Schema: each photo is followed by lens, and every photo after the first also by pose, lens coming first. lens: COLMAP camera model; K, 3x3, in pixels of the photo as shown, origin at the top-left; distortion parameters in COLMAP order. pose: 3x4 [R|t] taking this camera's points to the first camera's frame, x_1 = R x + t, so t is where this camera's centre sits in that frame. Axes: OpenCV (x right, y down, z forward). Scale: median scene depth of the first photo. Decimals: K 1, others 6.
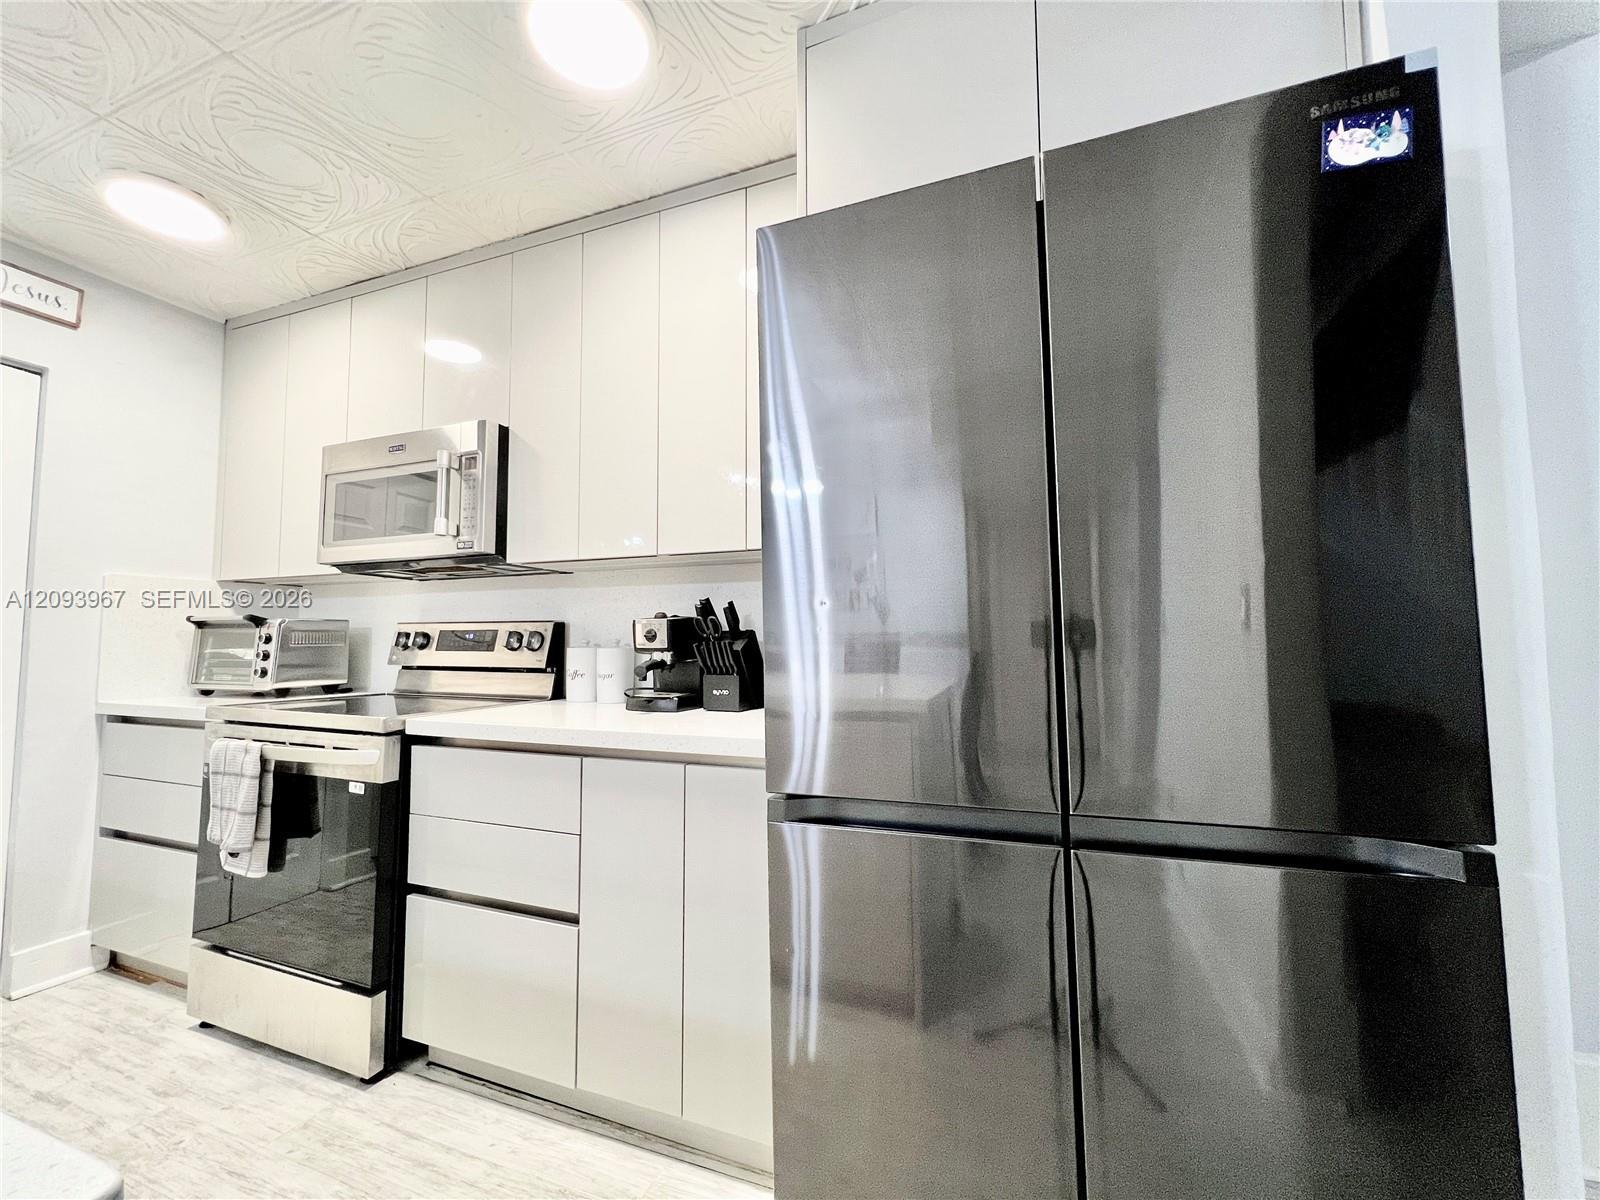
lens RADIAL K [[641.2, 0, 800.0], [0, 641.2, 600.0], [0, 0, 1]] dist [0.002126, 0.000272]
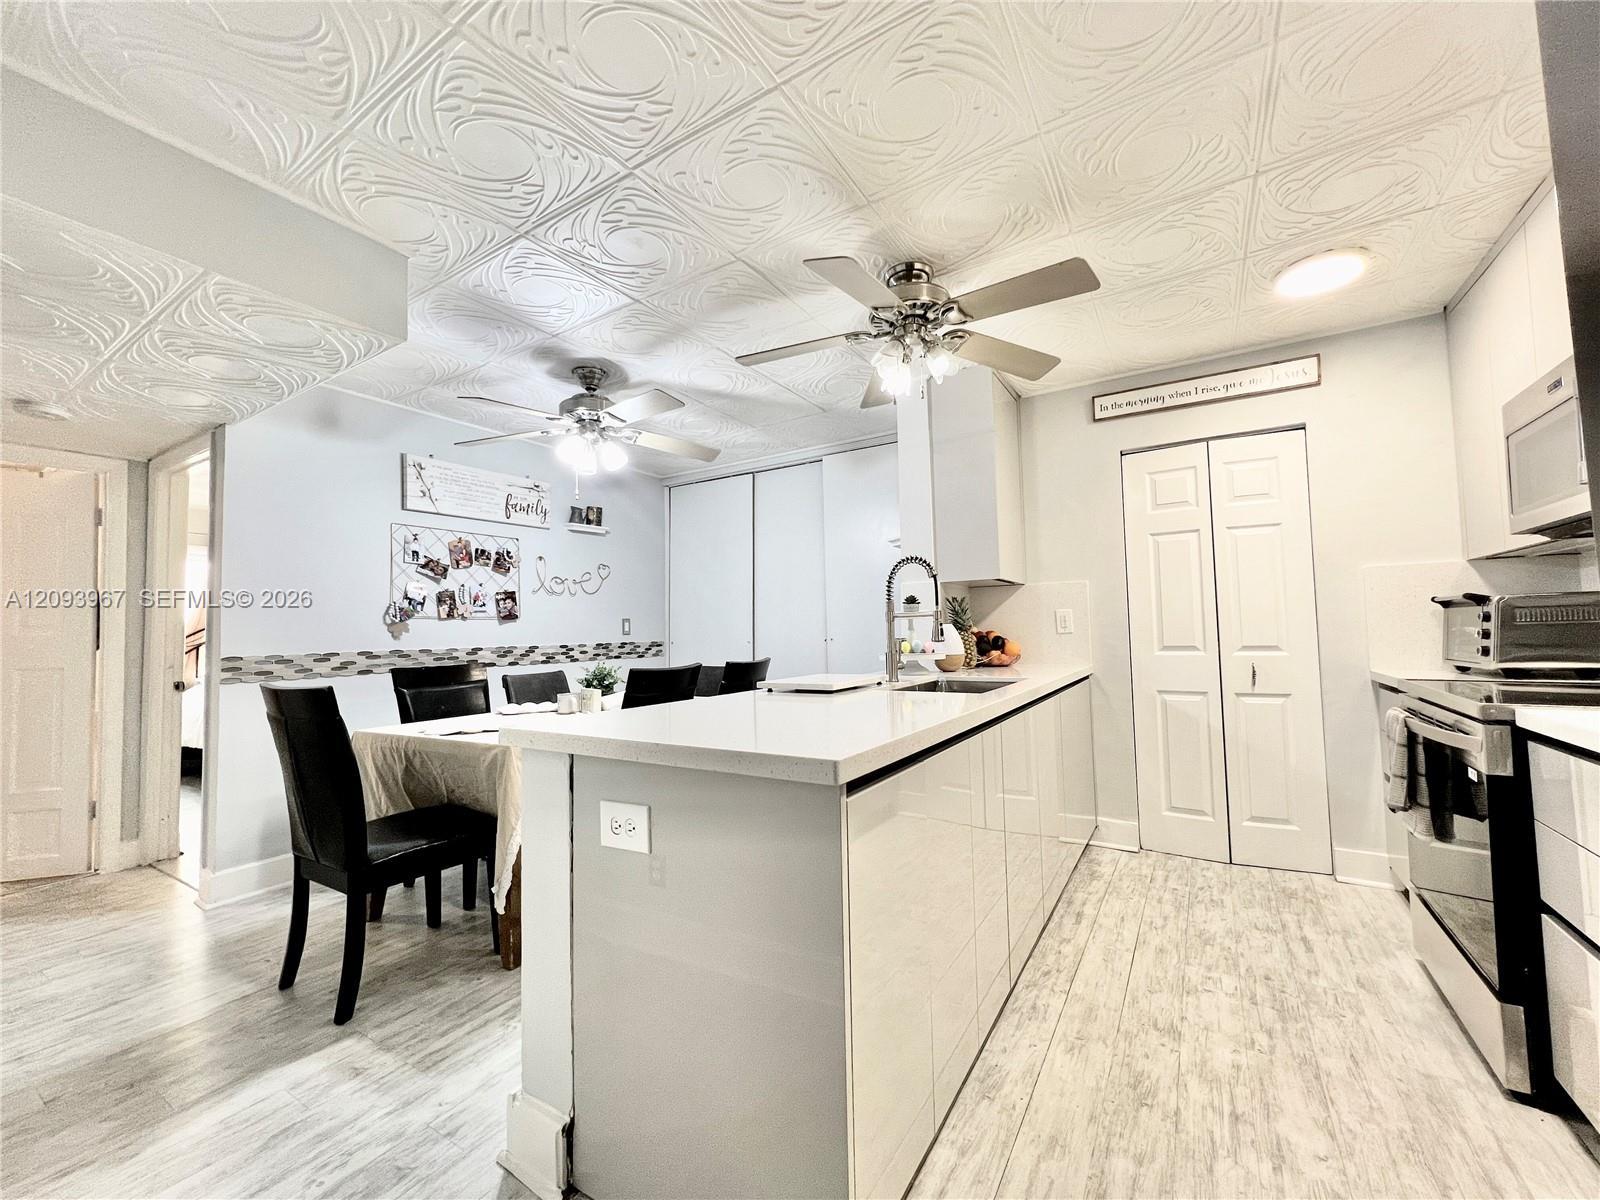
lens RADIAL K [[641.2, 0, 800.0], [0, 641.2, 600.0], [0, 0, 1]] dist [0.002126, 0.000272]
pose [[-0.200402, -0.045991, -0.978634, 0.442567], [0.089965, 0.993813, -0.065127, 0.006250], [0.975574, -0.101094, -0.195025, 0.230078]]
